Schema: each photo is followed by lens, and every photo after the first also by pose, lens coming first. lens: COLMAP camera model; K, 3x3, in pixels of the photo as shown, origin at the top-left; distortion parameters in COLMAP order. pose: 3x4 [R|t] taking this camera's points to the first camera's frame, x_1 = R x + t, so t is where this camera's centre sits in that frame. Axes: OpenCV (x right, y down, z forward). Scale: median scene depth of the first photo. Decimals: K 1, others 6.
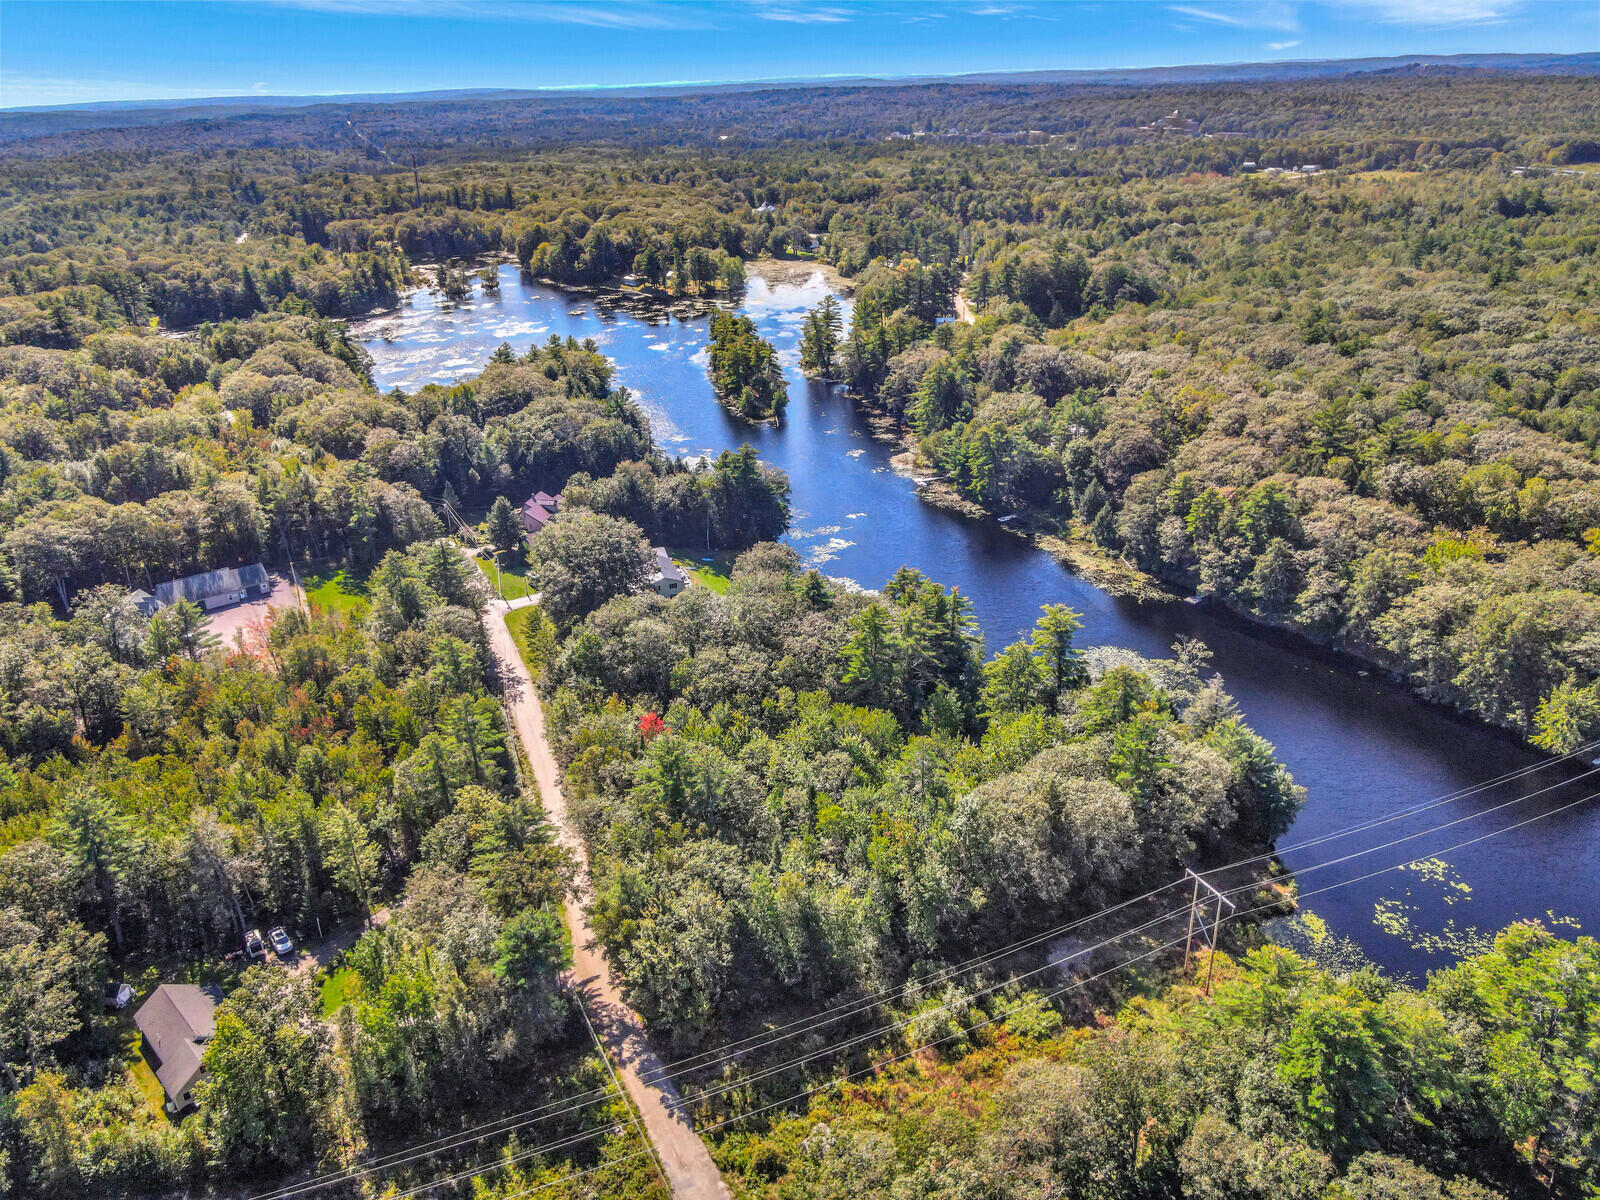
lens RADIAL K [[1178.3, 0, 804.6], [0, 1178.3, 584.6], [0, 0, 1]] dist [0.005175, 0.023944]
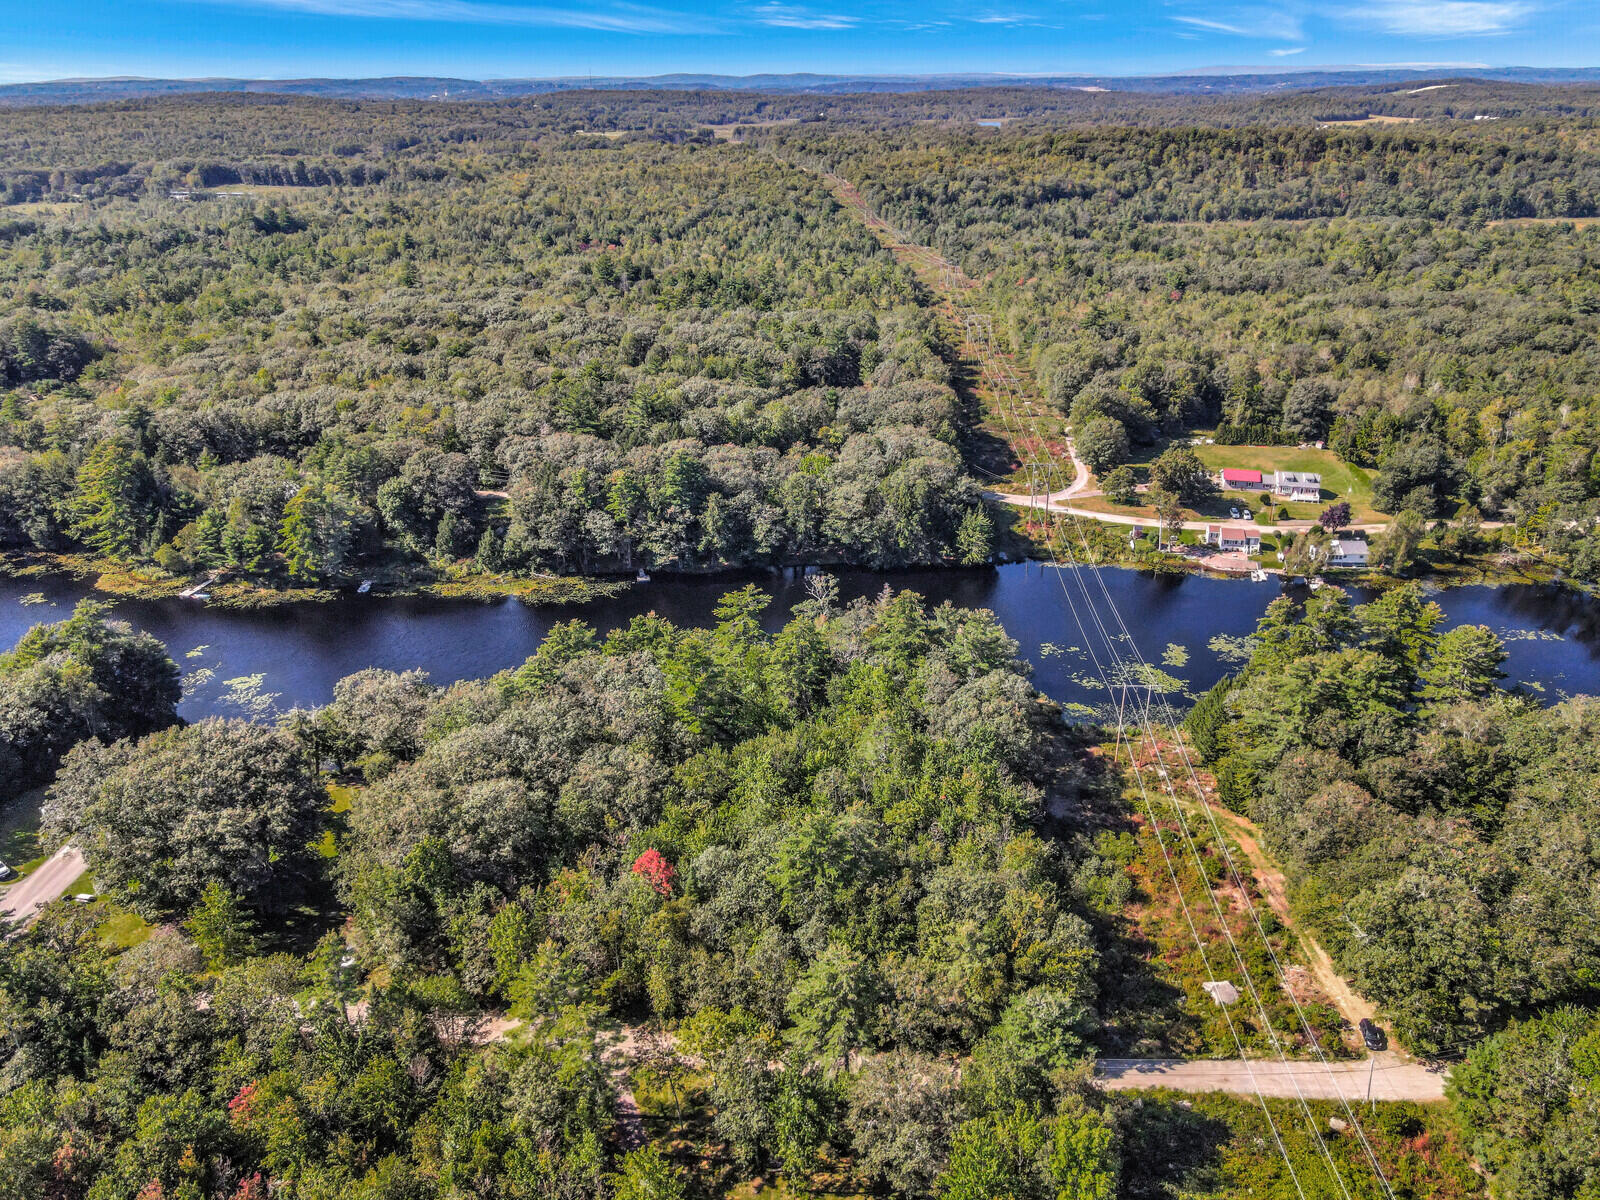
lens RADIAL K [[1215.3, 0, 796.1], [0, 1215.3, 573.9], [0, 0, 1]] dist [0.008639, 0.016859]
pose [[0.459279, -0.316194, 0.830111, -0.508605], [0.350144, 0.923282, 0.157957, -0.114564], [-0.816371, 0.218112, 0.534757, 0.306951]]
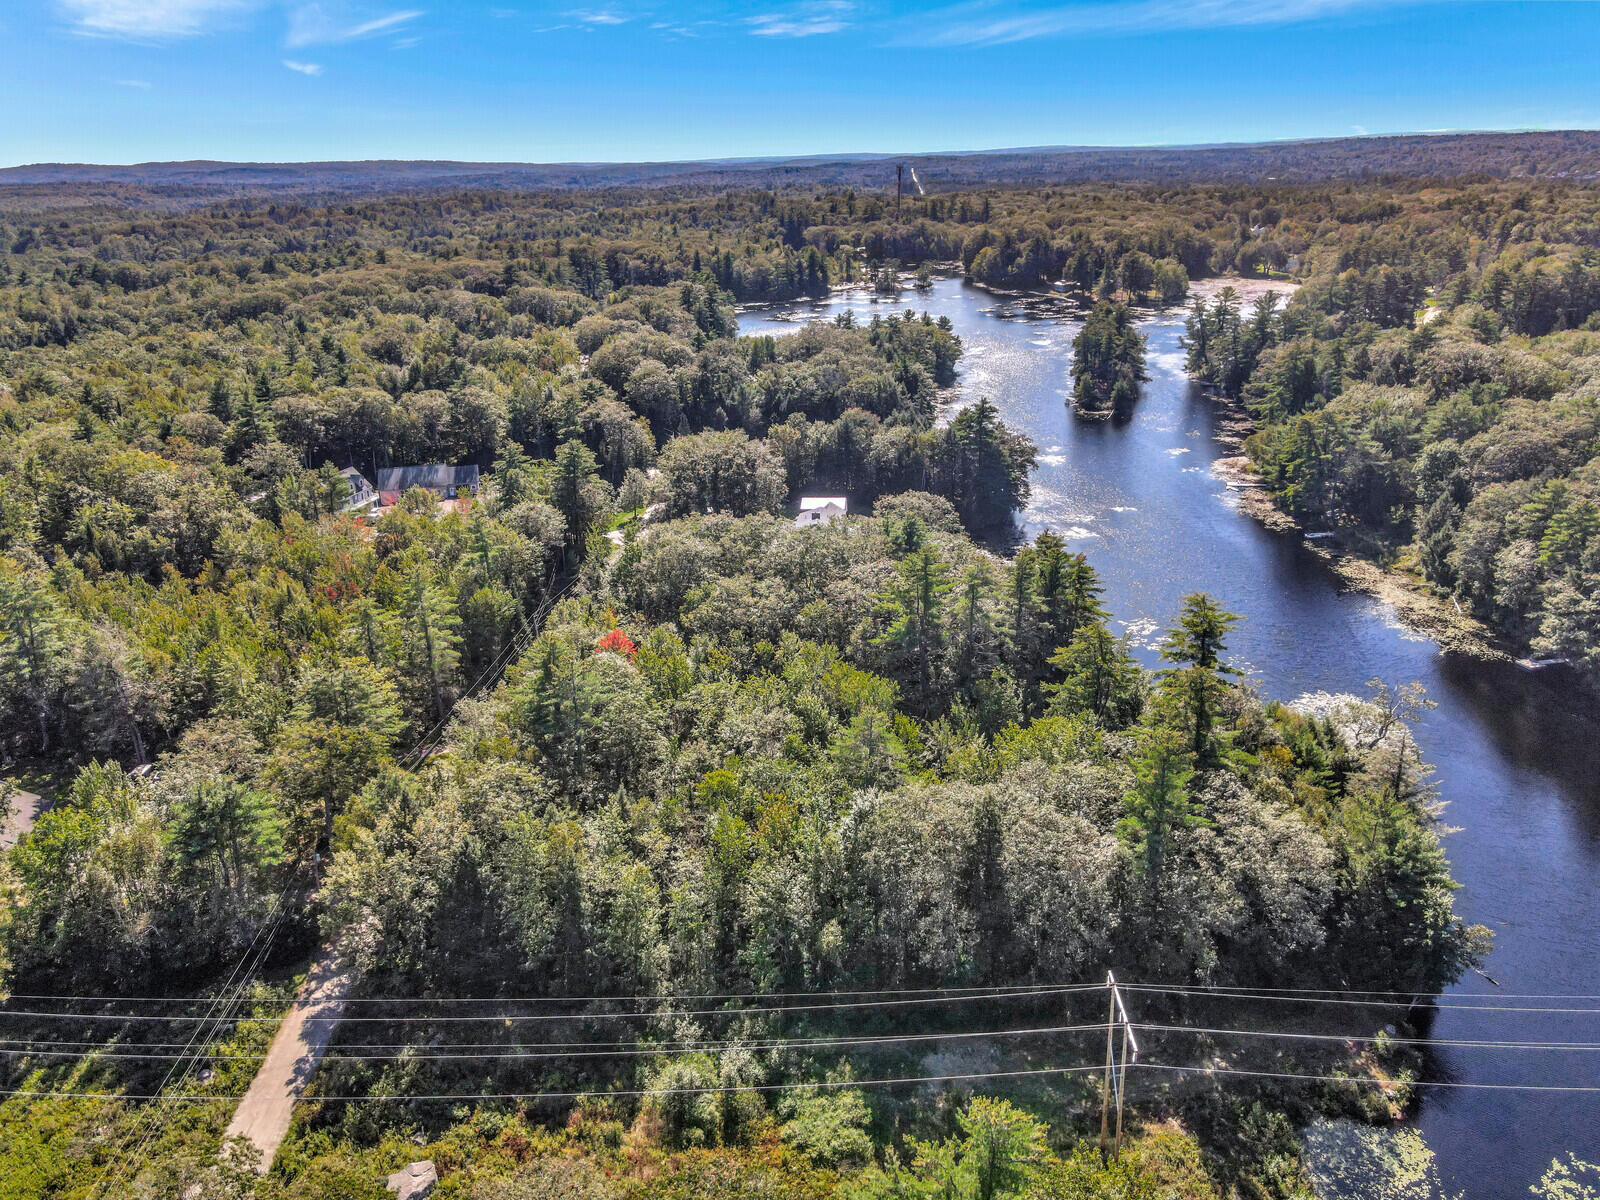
lens RADIAL K [[1178.3, 0, 809.5], [0, 1178.3, 597.3], [0, 0, 1]] dist [0.005175, 0.023944]
pose [[0.902357, 0.157505, -0.401178, 0.223424], [-0.171391, 0.985202, 0.001293, 0.045451], [0.395445, 0.067592, 0.915999, 0.215576]]
